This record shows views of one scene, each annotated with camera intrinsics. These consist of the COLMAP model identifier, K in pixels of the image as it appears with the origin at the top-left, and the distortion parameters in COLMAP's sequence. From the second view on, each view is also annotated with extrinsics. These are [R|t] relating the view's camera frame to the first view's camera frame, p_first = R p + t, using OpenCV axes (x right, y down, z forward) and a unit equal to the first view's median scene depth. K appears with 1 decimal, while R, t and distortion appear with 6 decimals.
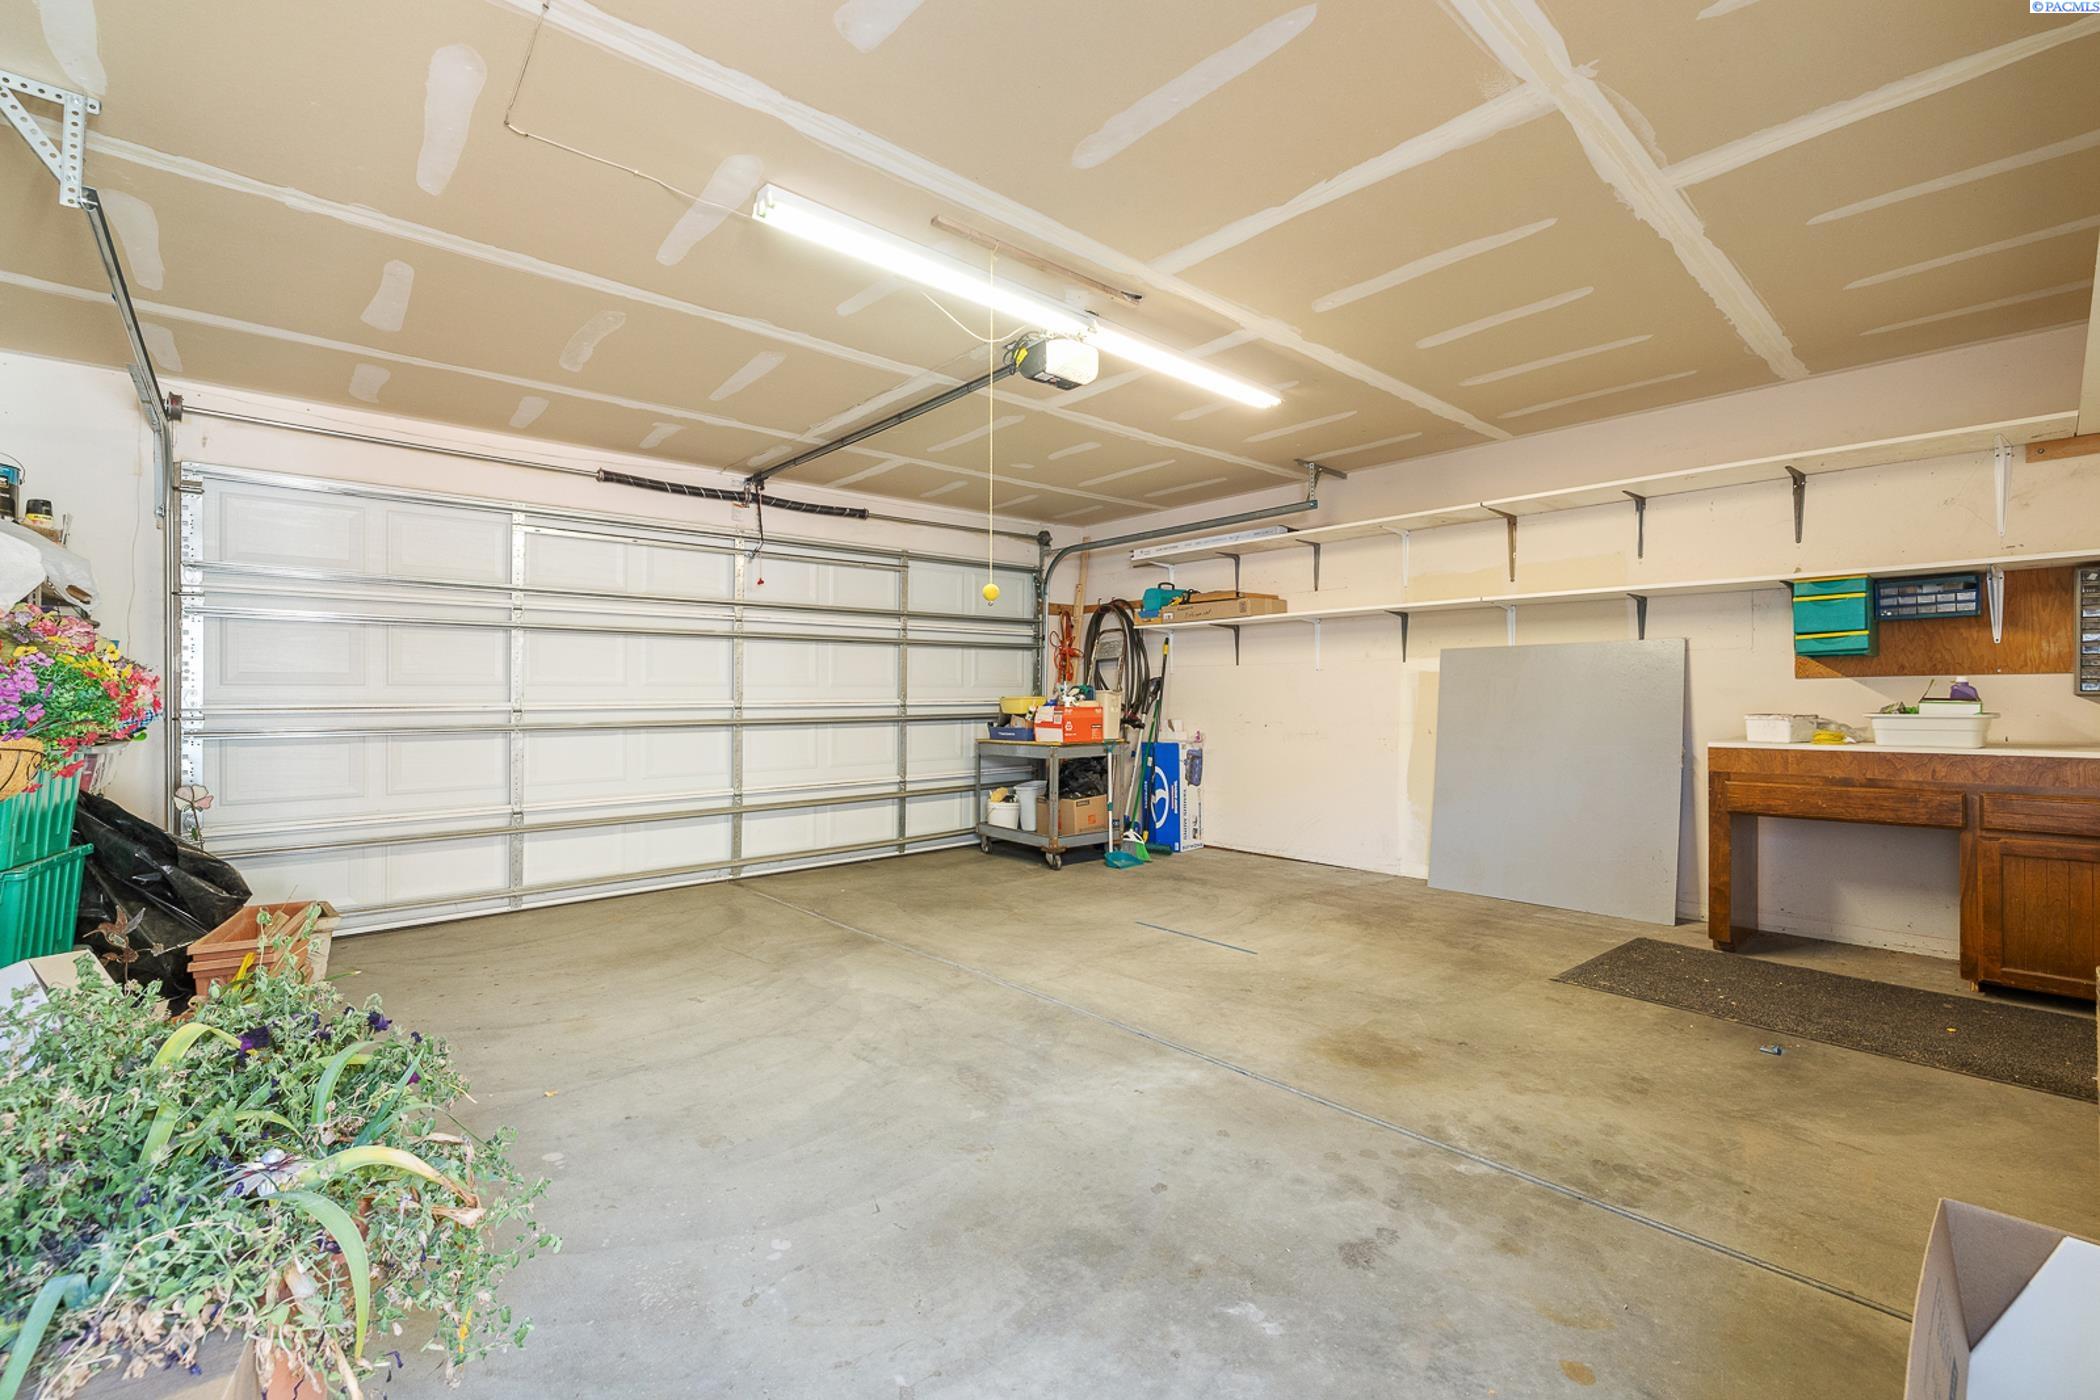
lens RADIAL K [[905.5, 0, 1056.9], [0, 905.5, 695.2], [0, 0, 1]] dist [0.000902, -0.000234]
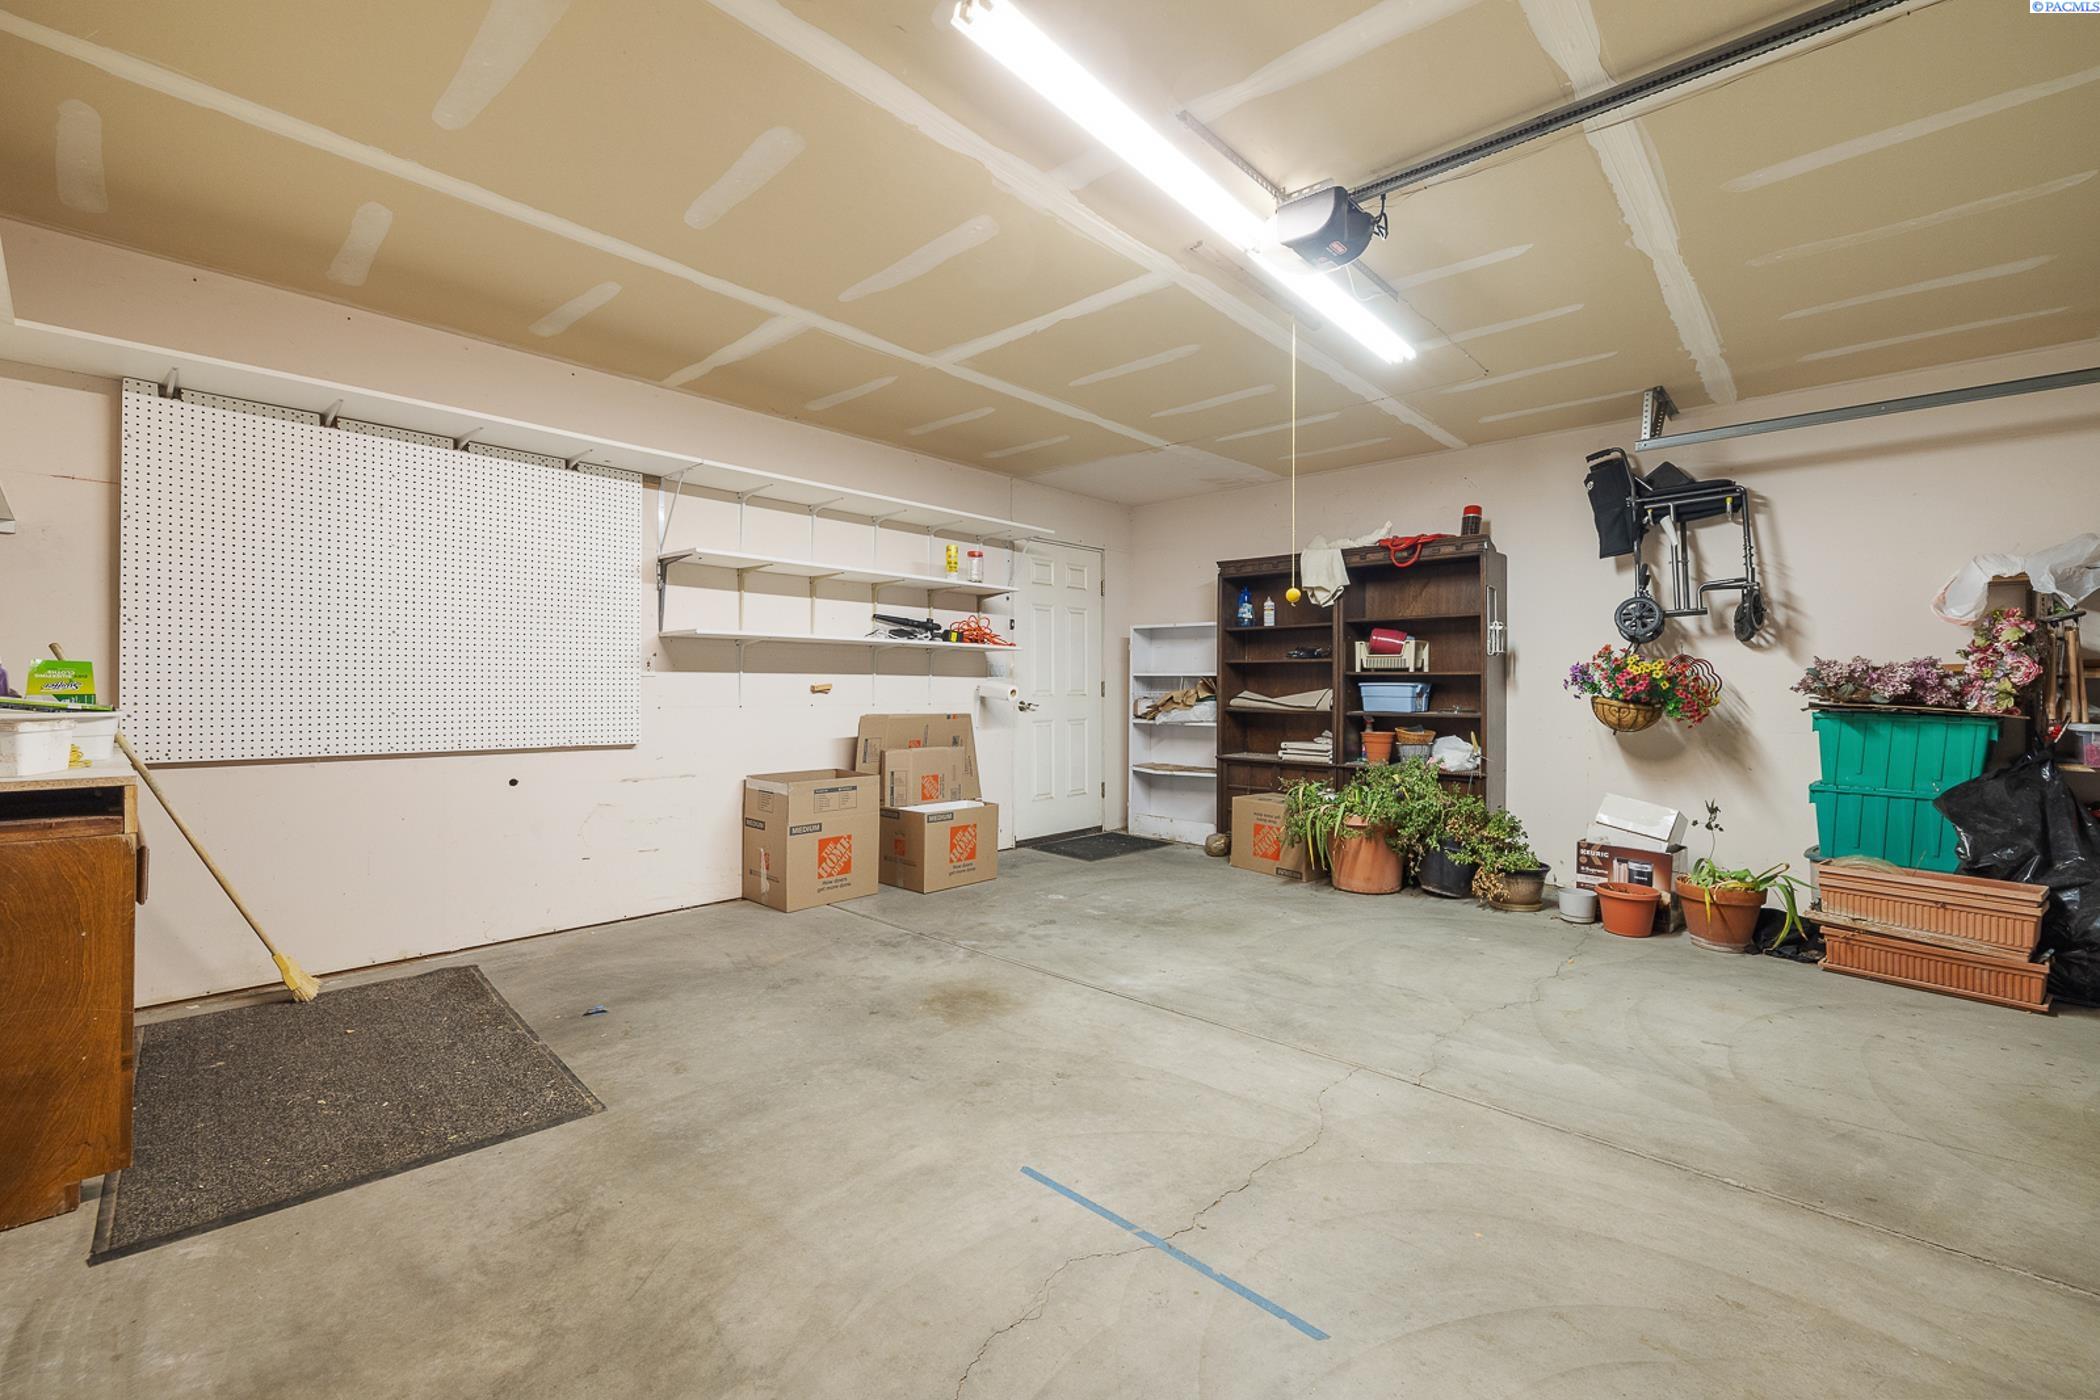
lens RADIAL K [[905.5, 0, 1056.9], [0, 905.5, 695.2], [0, 0, 1]] dist [0.000902, -0.000234]
pose [[-0.994317, 0.003387, -0.106407, 0.356623], [0.002343, 0.999948, 0.009934, 0.005805], [0.106435, 0.009629, -0.994273, 2.120684]]
